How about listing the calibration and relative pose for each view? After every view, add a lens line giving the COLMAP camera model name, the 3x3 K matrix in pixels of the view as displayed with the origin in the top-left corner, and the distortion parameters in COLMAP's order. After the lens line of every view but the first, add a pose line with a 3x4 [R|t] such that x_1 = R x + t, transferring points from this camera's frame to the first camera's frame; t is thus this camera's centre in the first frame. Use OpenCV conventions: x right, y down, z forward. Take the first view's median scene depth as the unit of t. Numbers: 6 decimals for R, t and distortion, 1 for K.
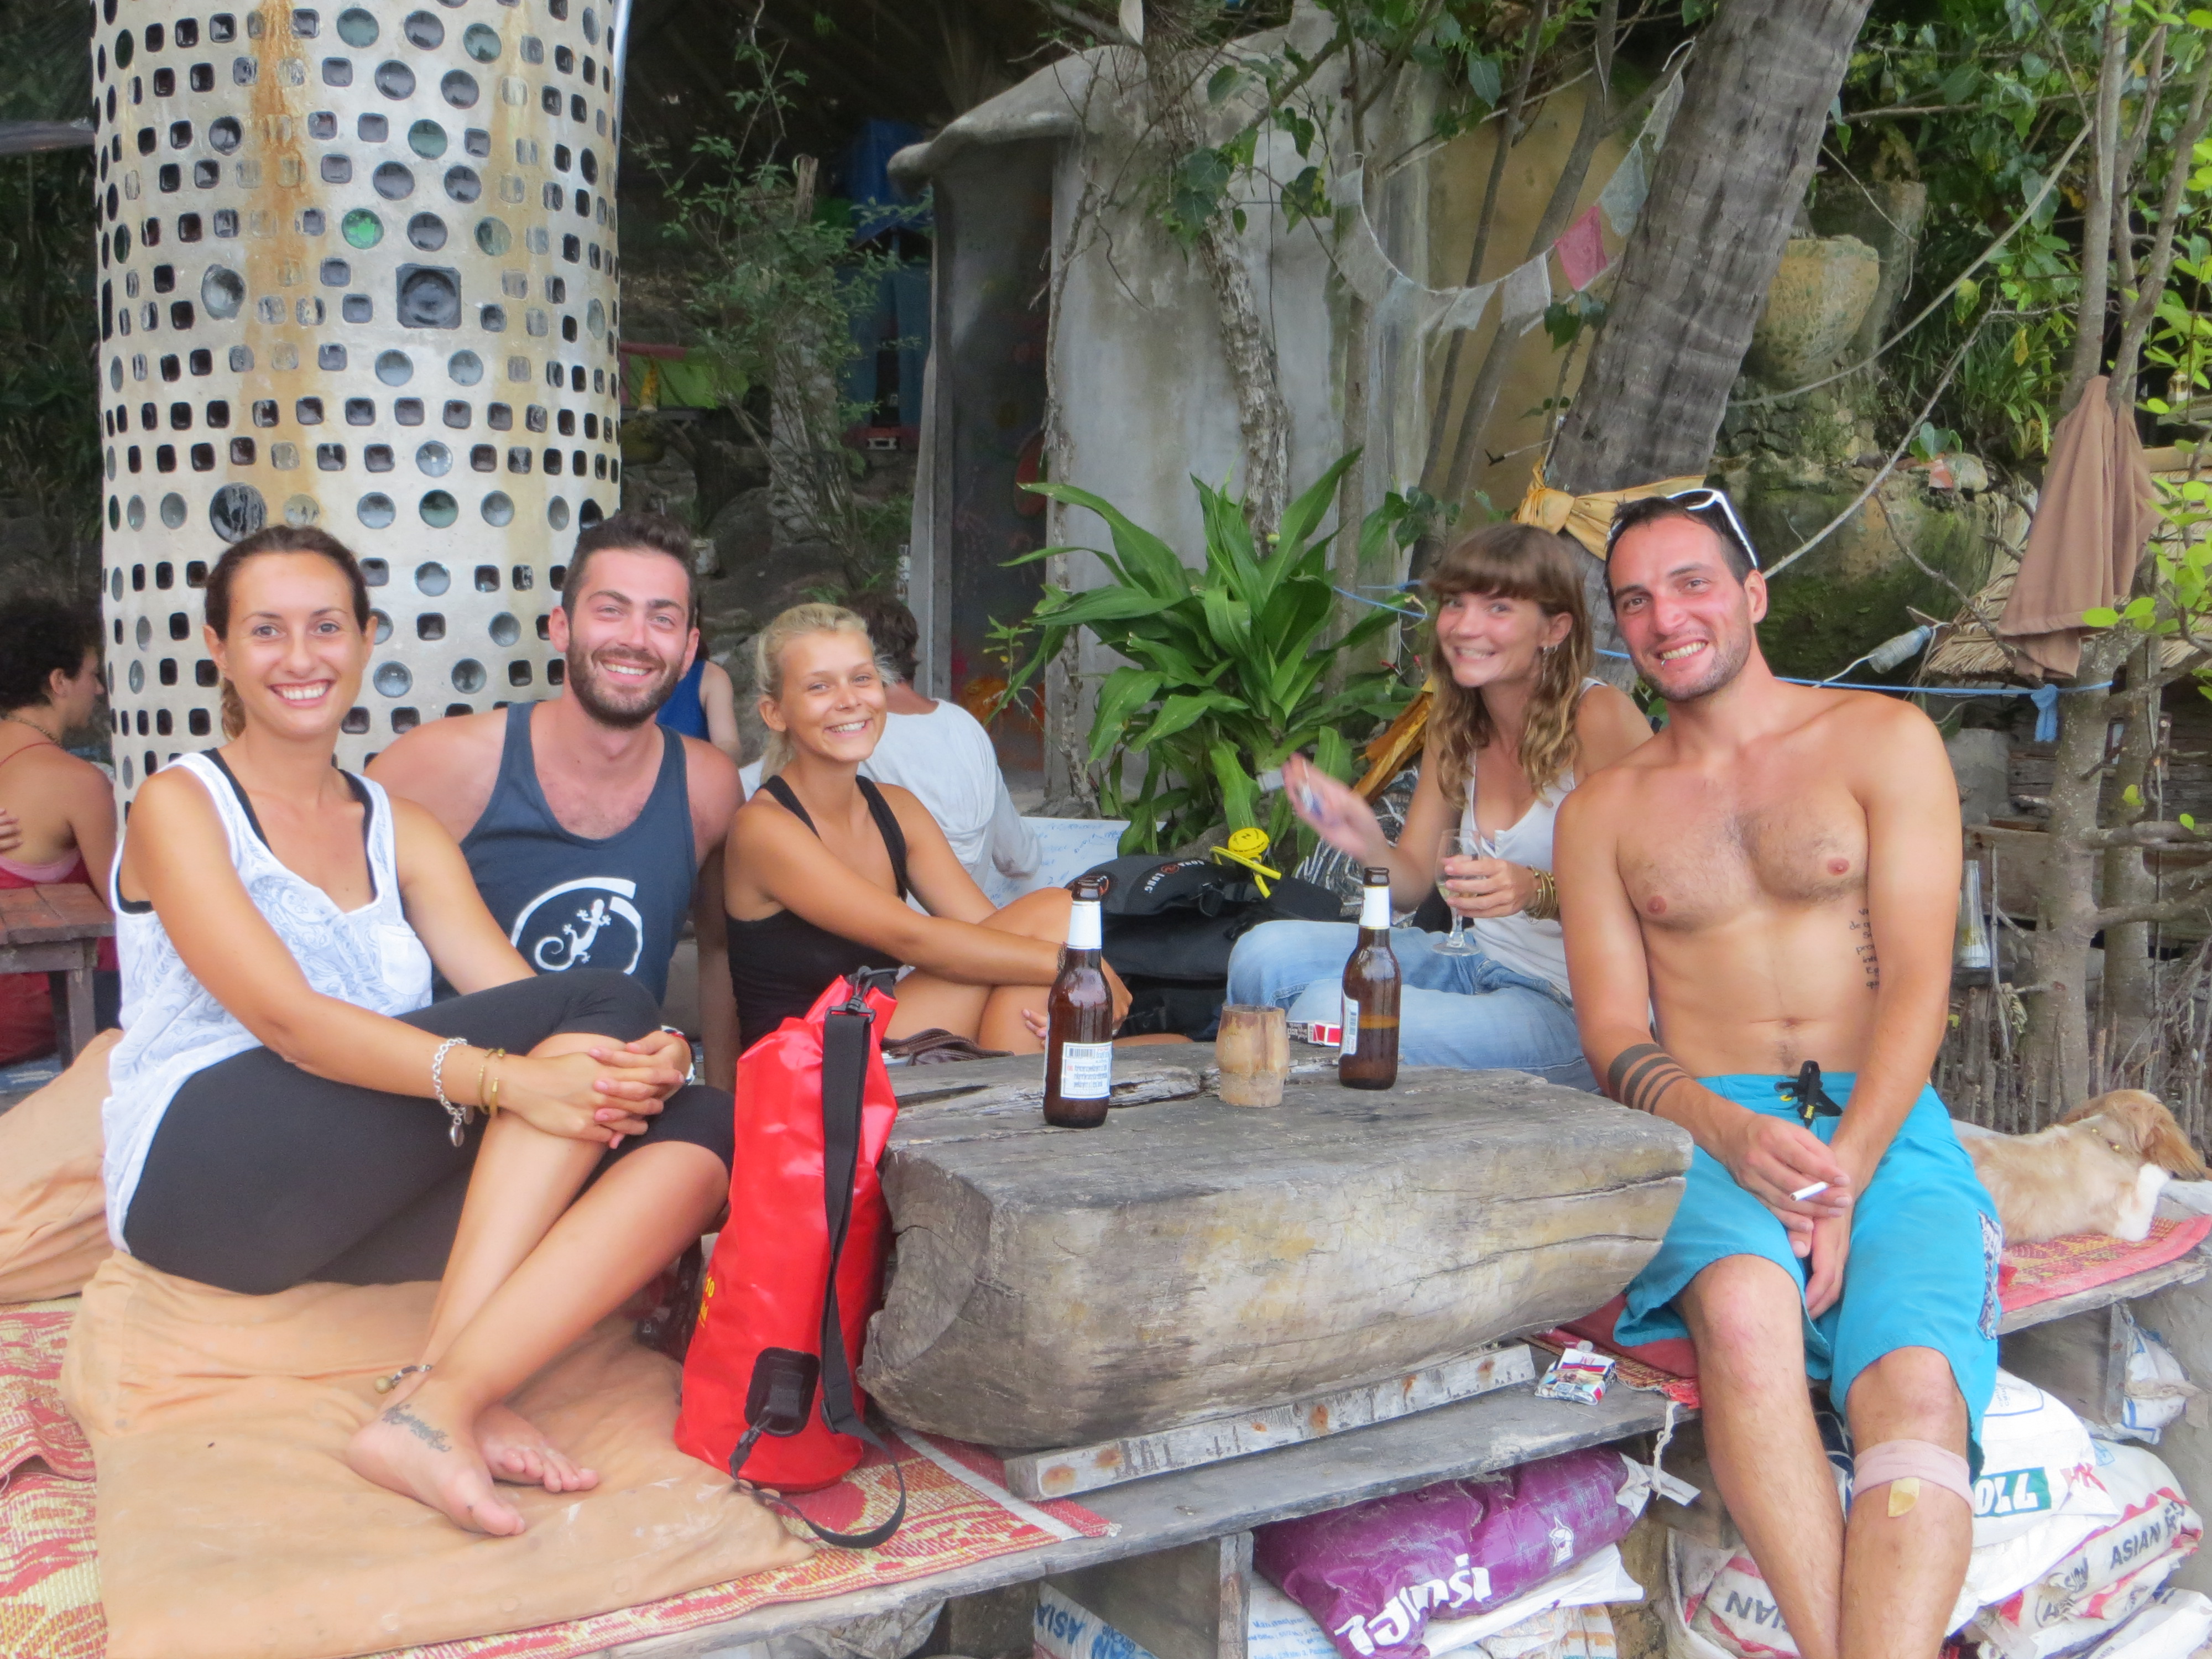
lens RADIAL K [[2178.0, 0, 1053.6], [0, 2178.0, 832.0], [0, 0, 1]] dist [-0.036106, 0.006868]
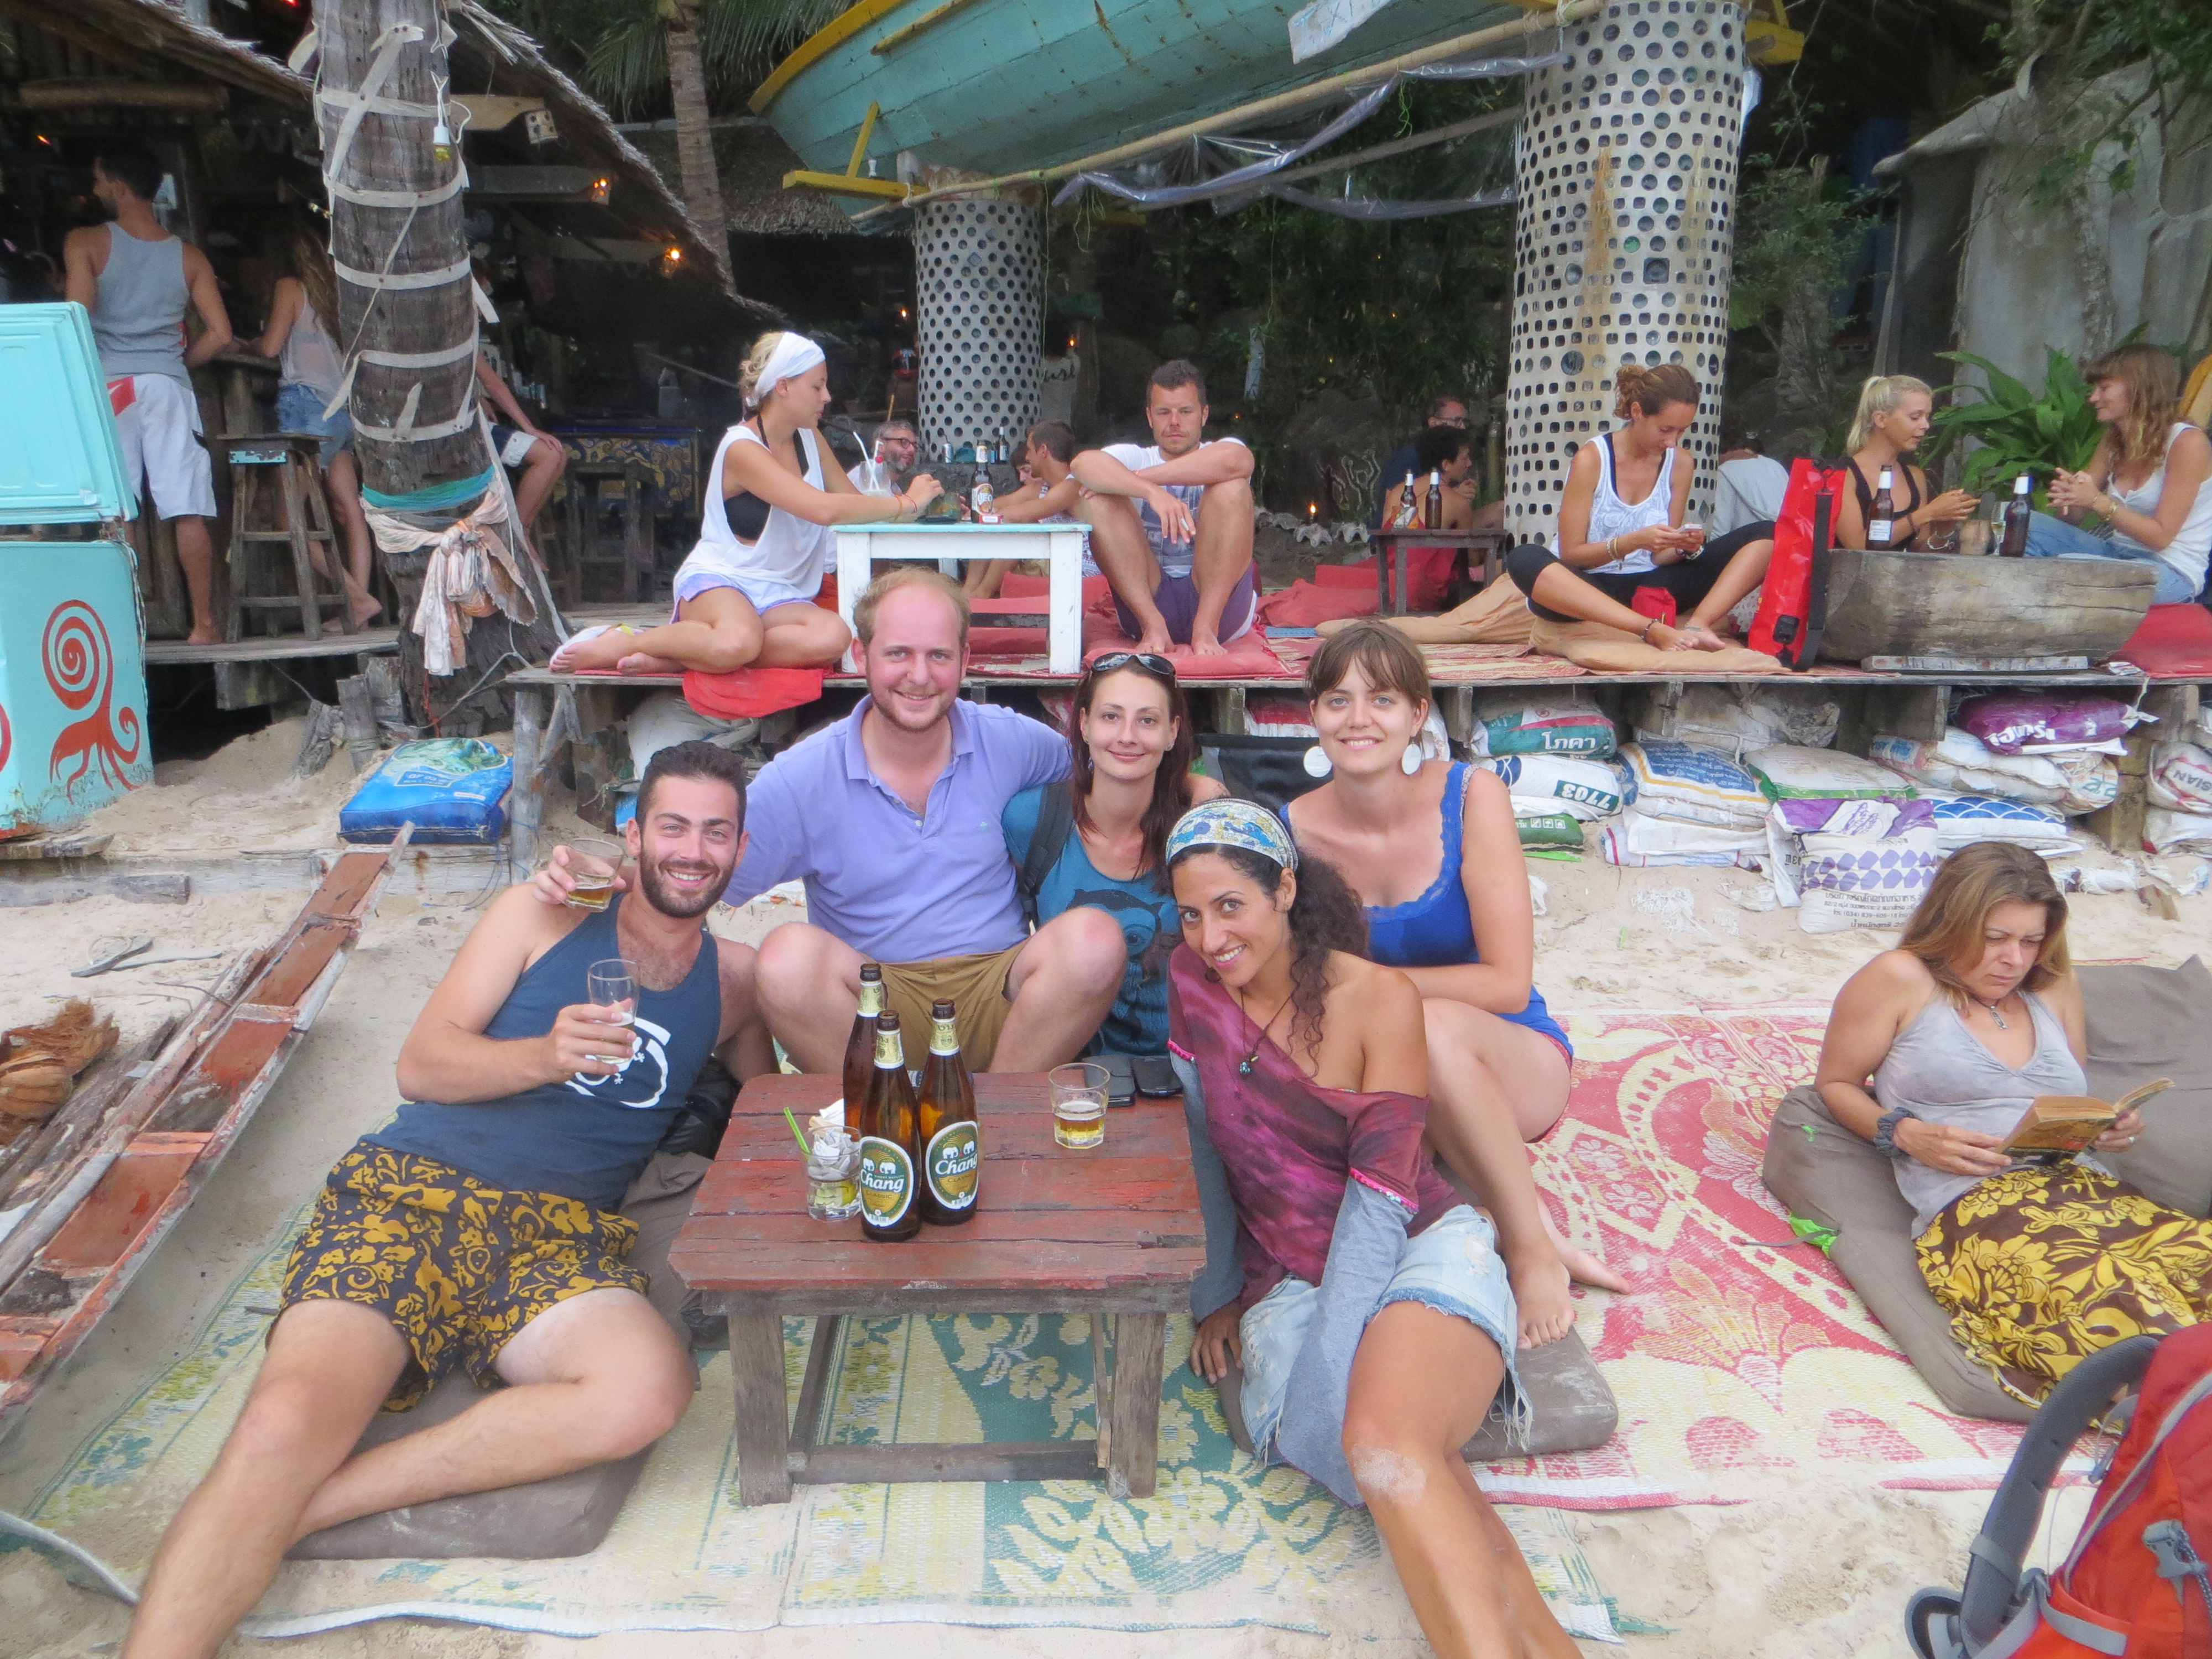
lens RADIAL K [[1680.9, 0, 1106.0], [0, 1680.9, 829.5], [0, 0, 1]] dist [-0.002757, -0.000950]
pose [[0.882600, 0.085042, -0.462370, 0.100229], [-0.044838, 0.994247, 0.097278, 0.231298], [0.467982, -0.065126, 0.881335, -1.036243]]
